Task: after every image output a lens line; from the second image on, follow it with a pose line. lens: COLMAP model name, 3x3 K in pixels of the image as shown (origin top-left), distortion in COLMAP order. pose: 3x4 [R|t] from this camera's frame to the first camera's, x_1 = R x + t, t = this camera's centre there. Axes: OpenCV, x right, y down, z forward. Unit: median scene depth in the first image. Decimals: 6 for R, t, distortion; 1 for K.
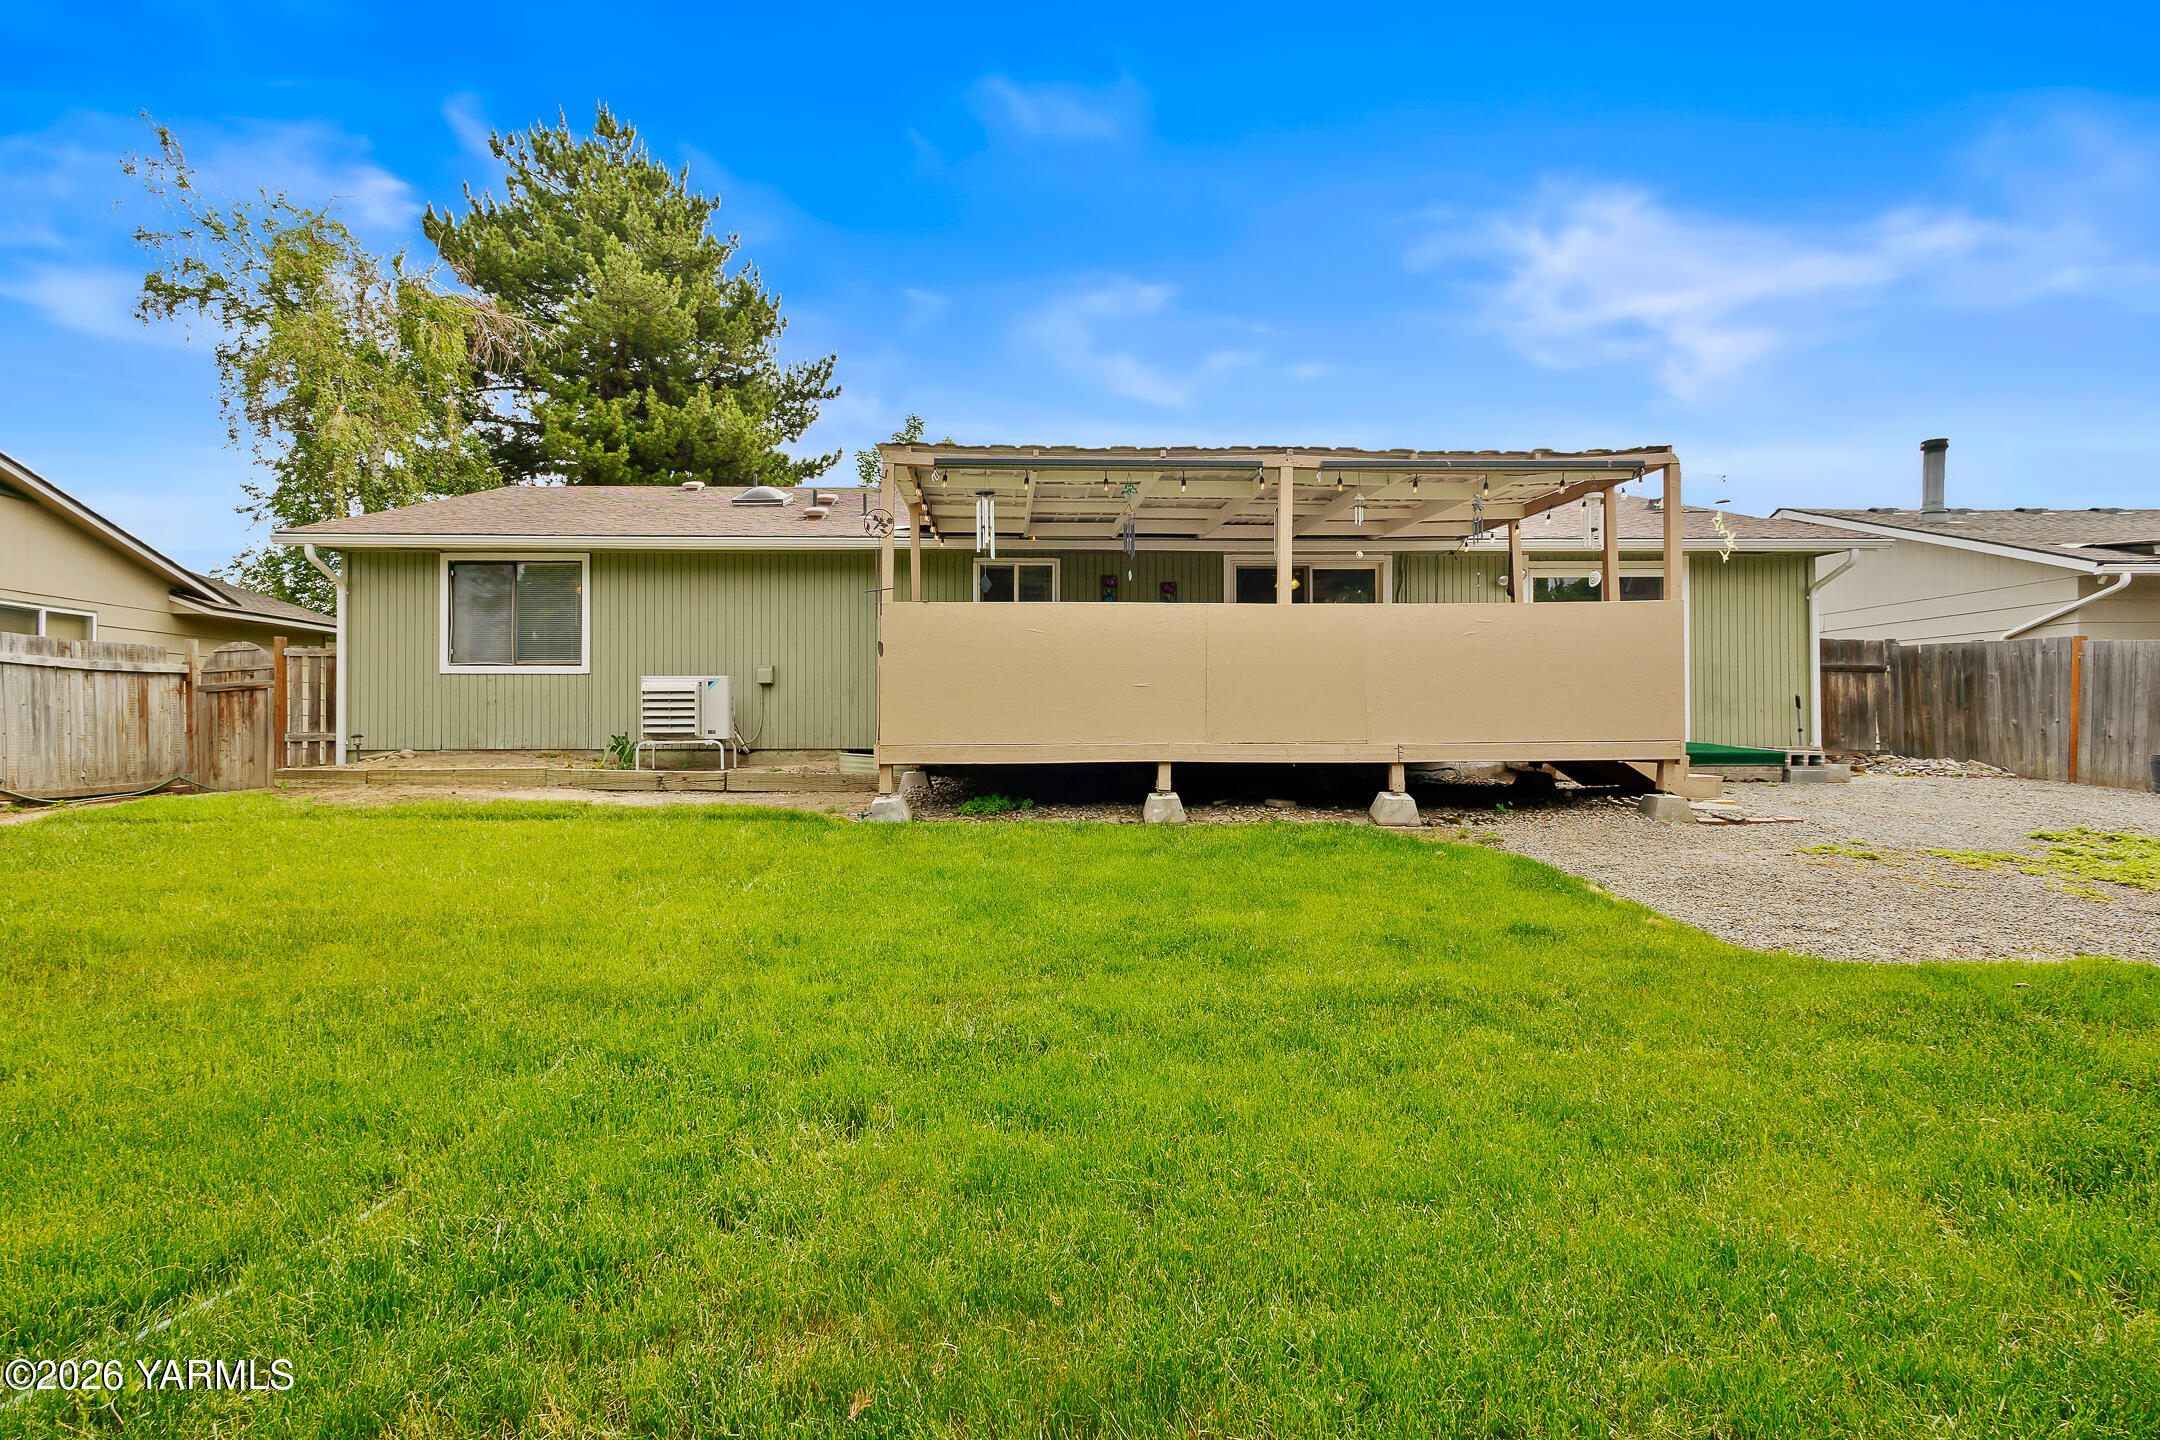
lens RADIAL K [[1009.0, 0, 1073.1], [0, 1009.0, 719.5], [0, 0, 1]] dist [0.008912, -0.000878]
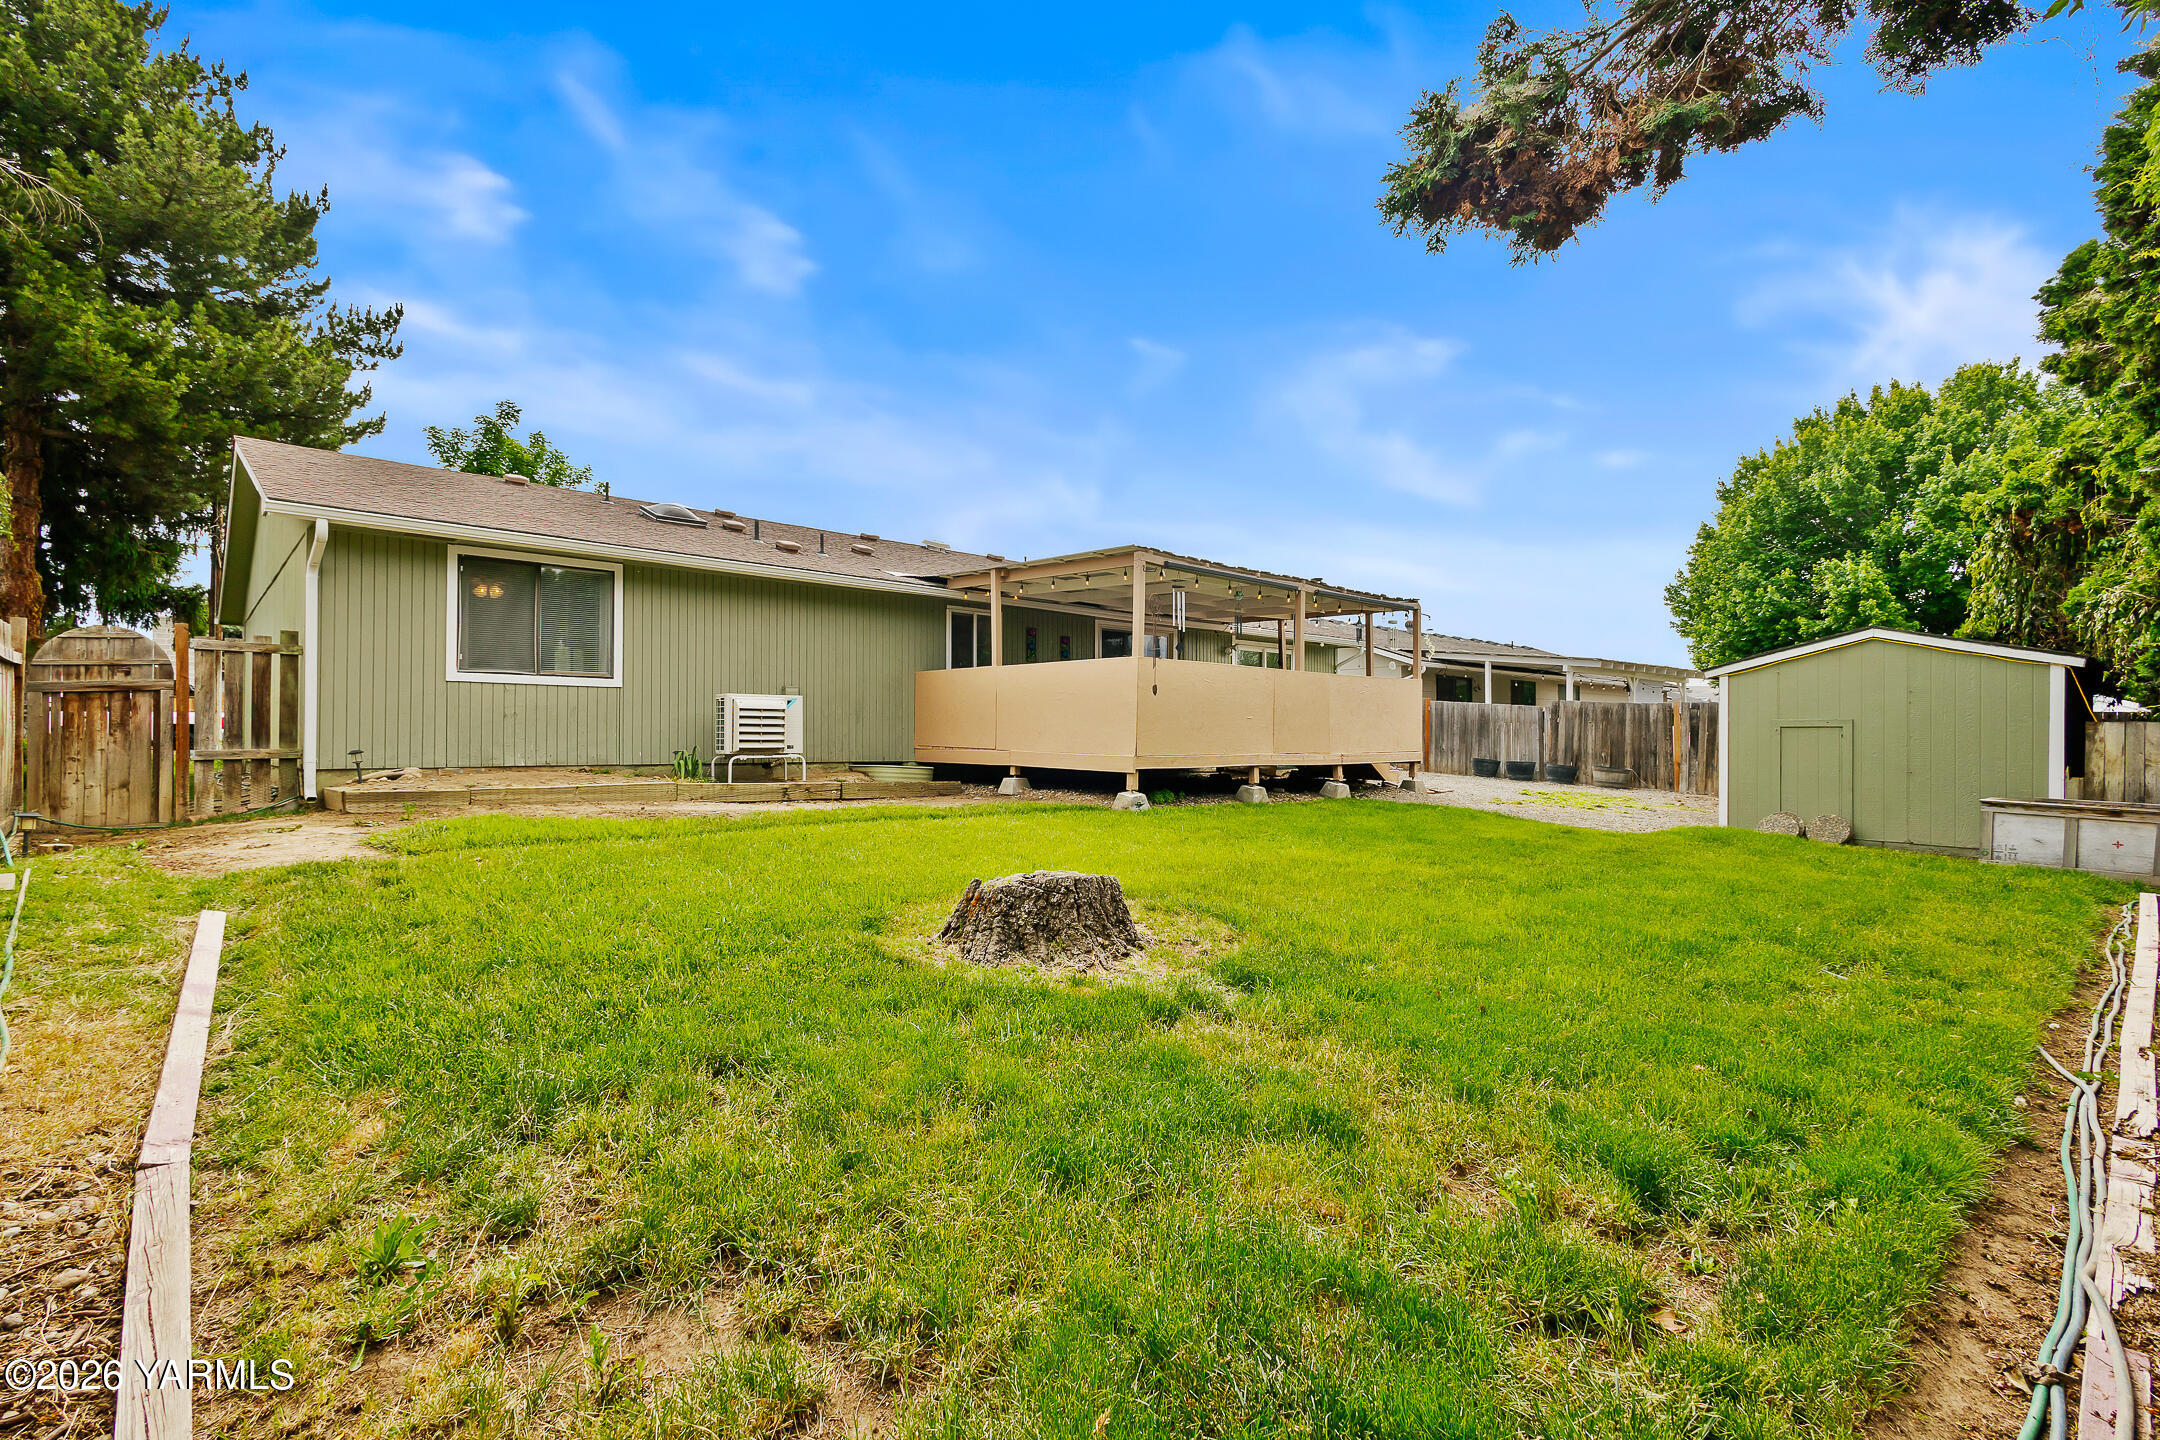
lens RADIAL K [[1009.0, 0, 1028.4], [0, 1009.0, 712.9], [0, 0, 1]] dist [0.008912, -0.000878]
pose [[0.764835, 0.021290, 0.643874, -0.804903], [-0.007246, 0.999675, -0.024447, 0.000329], [-0.644185, 0.014033, 0.764741, 0.002179]]
